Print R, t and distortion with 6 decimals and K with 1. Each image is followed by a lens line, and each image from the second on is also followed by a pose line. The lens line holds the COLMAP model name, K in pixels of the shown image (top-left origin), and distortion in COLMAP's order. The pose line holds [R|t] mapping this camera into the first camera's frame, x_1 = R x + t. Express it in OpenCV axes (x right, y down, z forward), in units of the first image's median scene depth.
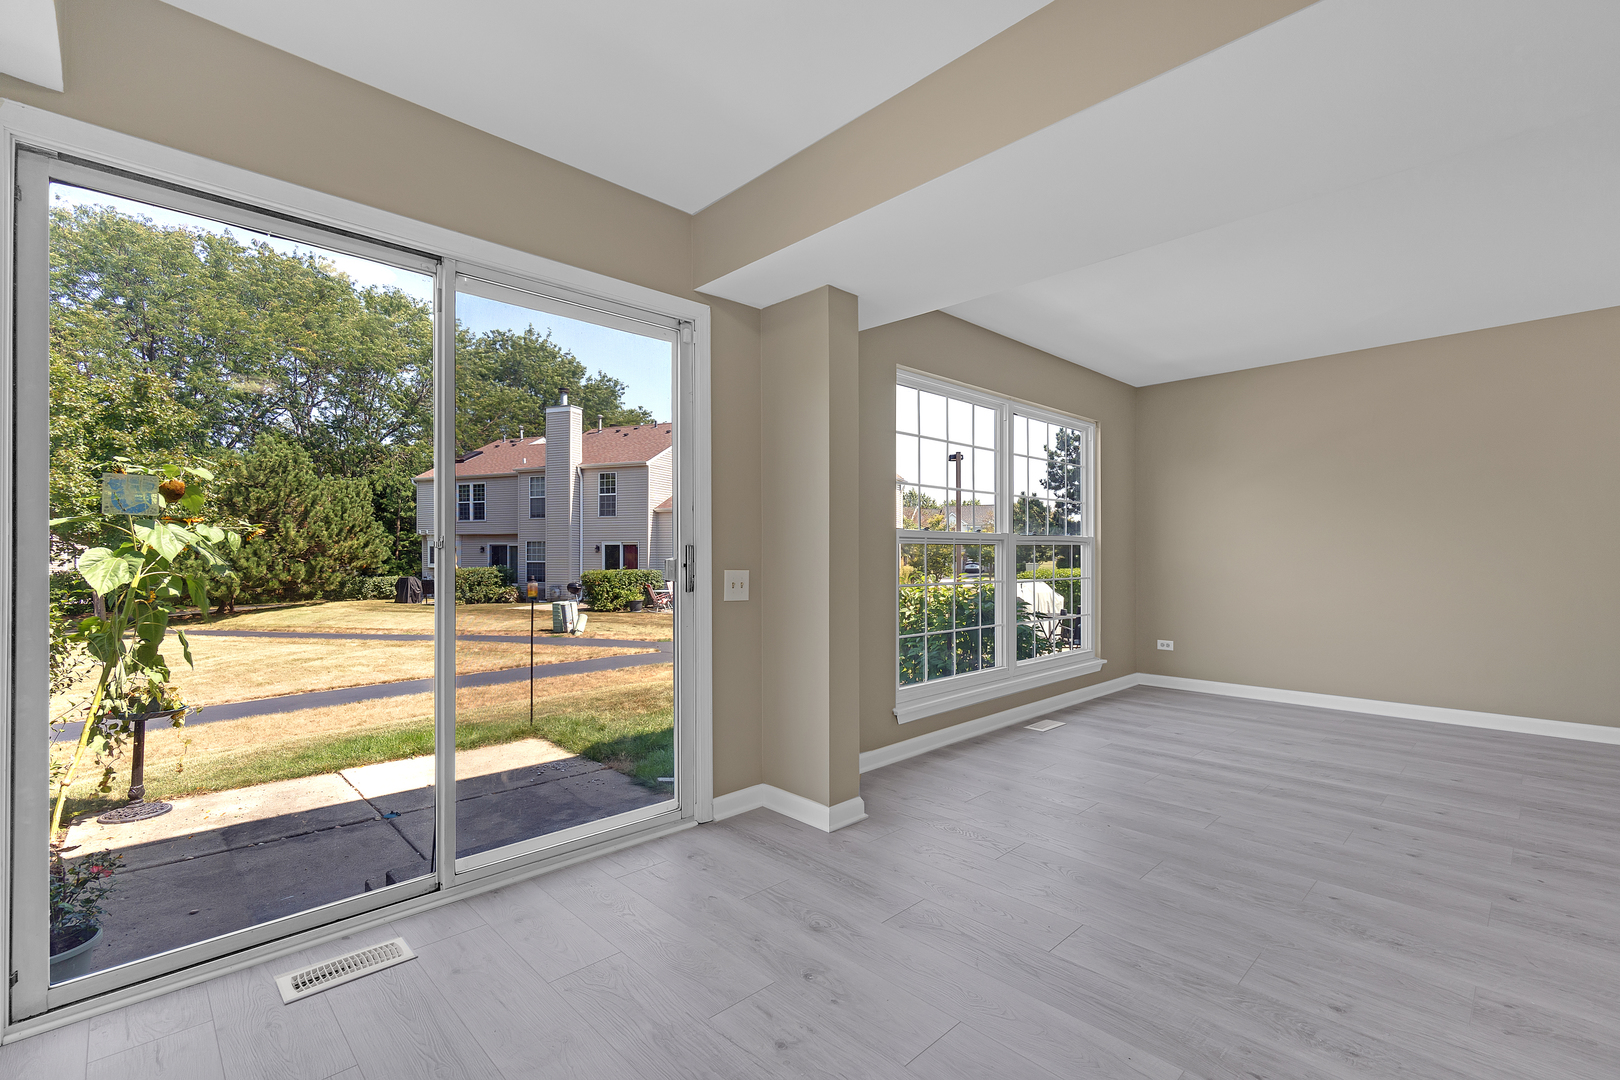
lens RADIAL K [[715.9, 0, 815.3], [0, 715.9, 556.9], [0, 0, 1]] dist [0.003704, 0.000475]
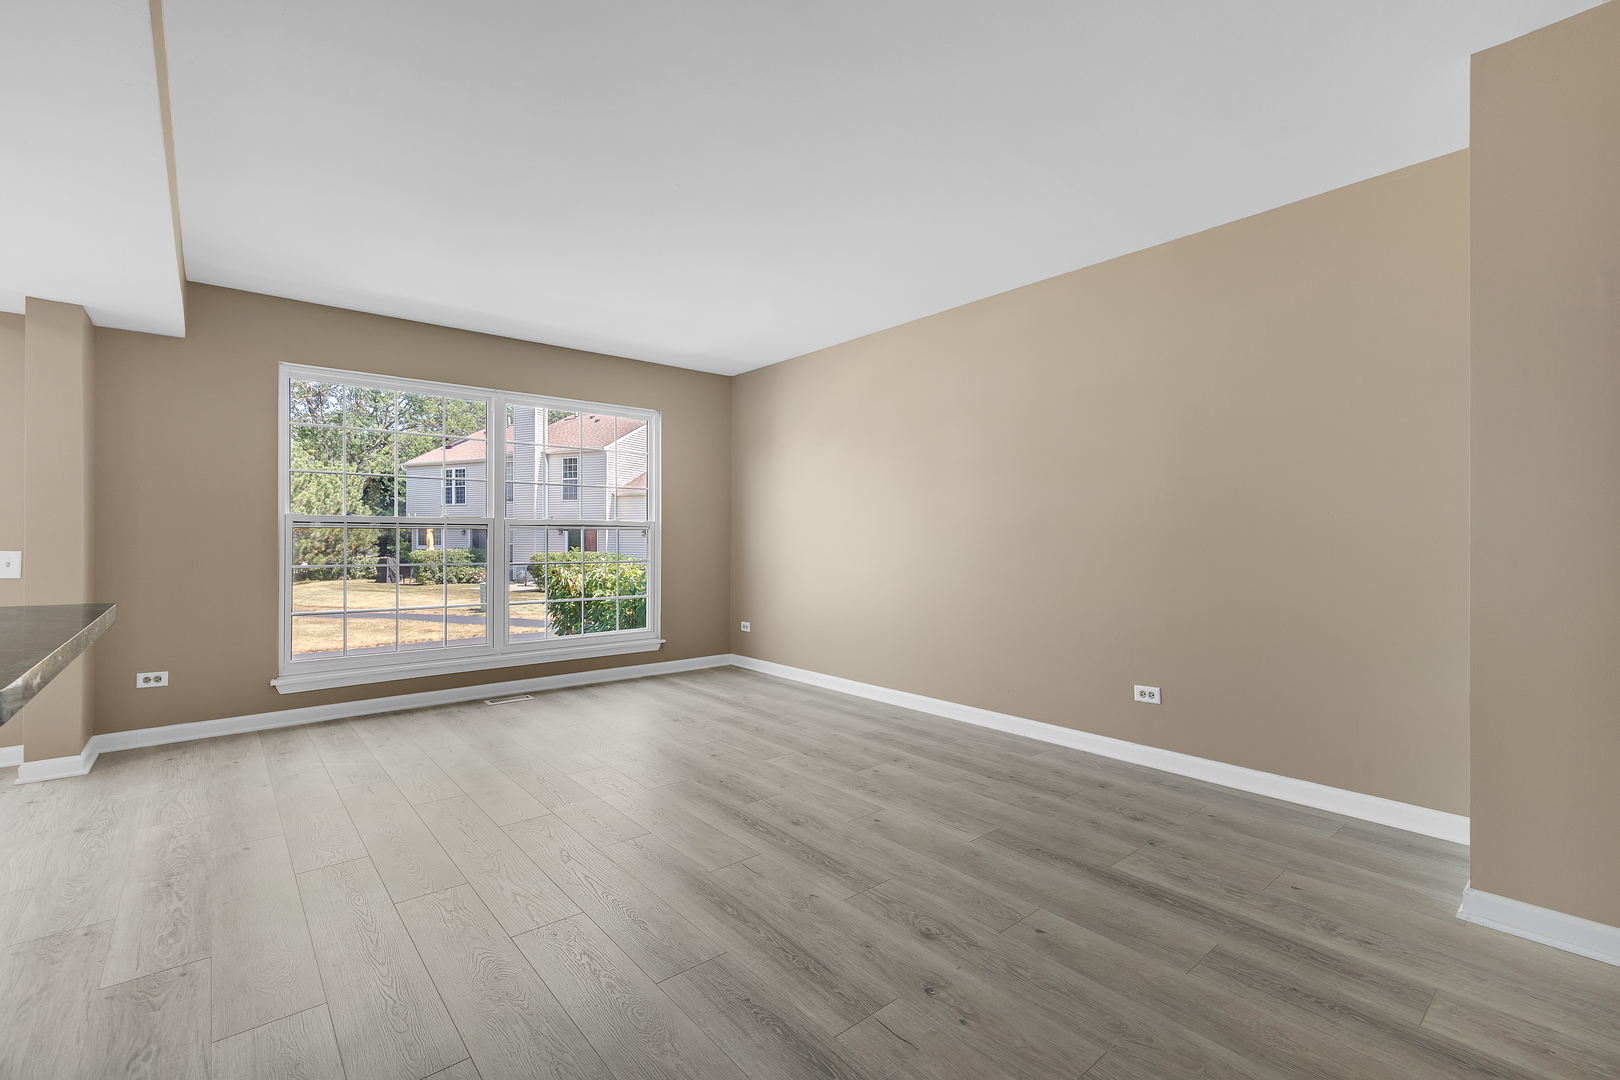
lens RADIAL K [[715.9, 0, 815.3], [0, 715.9, 556.9], [0, 0, 1]] dist [0.003704, 0.000475]
pose [[0.997010, 0.002379, -0.077234, 0.147649], [-0.000474, 0.999695, 0.024678, -0.000393], [0.077269, -0.024568, 0.996708, -0.002438]]
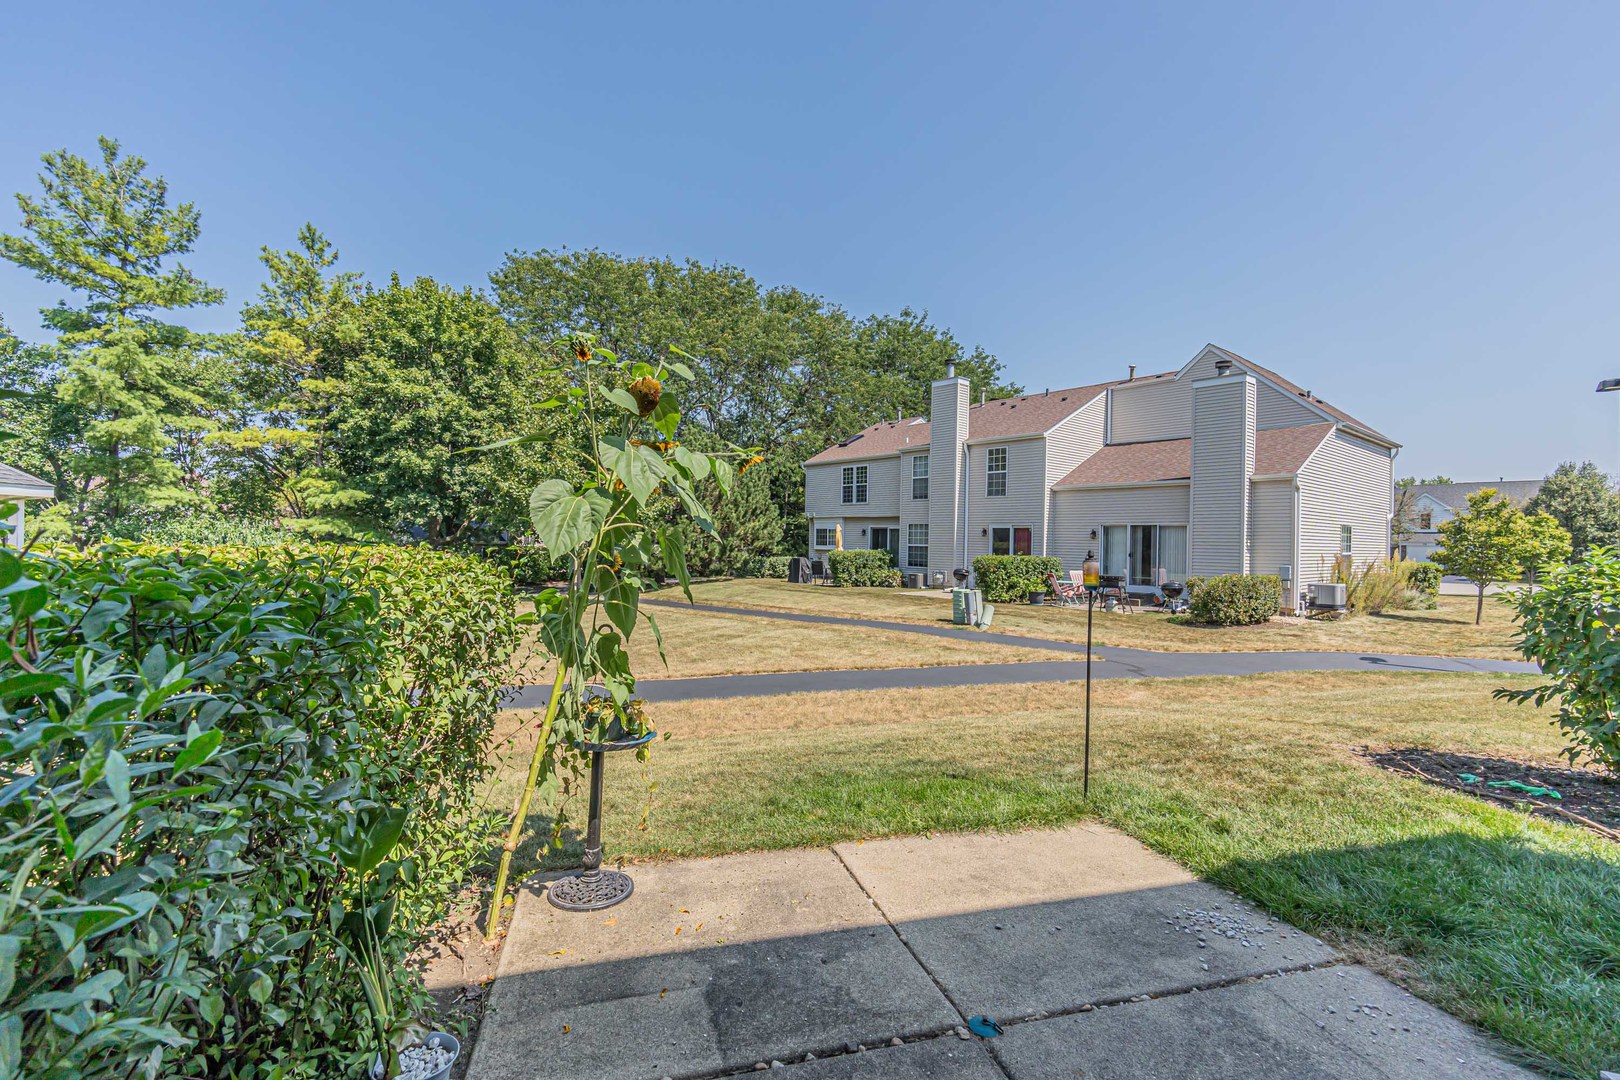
lens RADIAL K [[721.0, 0, 803.3], [0, 721.0, 536.5], [0, 0, 1]] dist [0.005991, 0.000690]
pose [[0.884088, 0.013061, -0.467139, -0.083845], [-0.019247, 0.999779, -0.008474, 0.006491], [0.466925, 0.016483, 0.884143, 0.089450]]
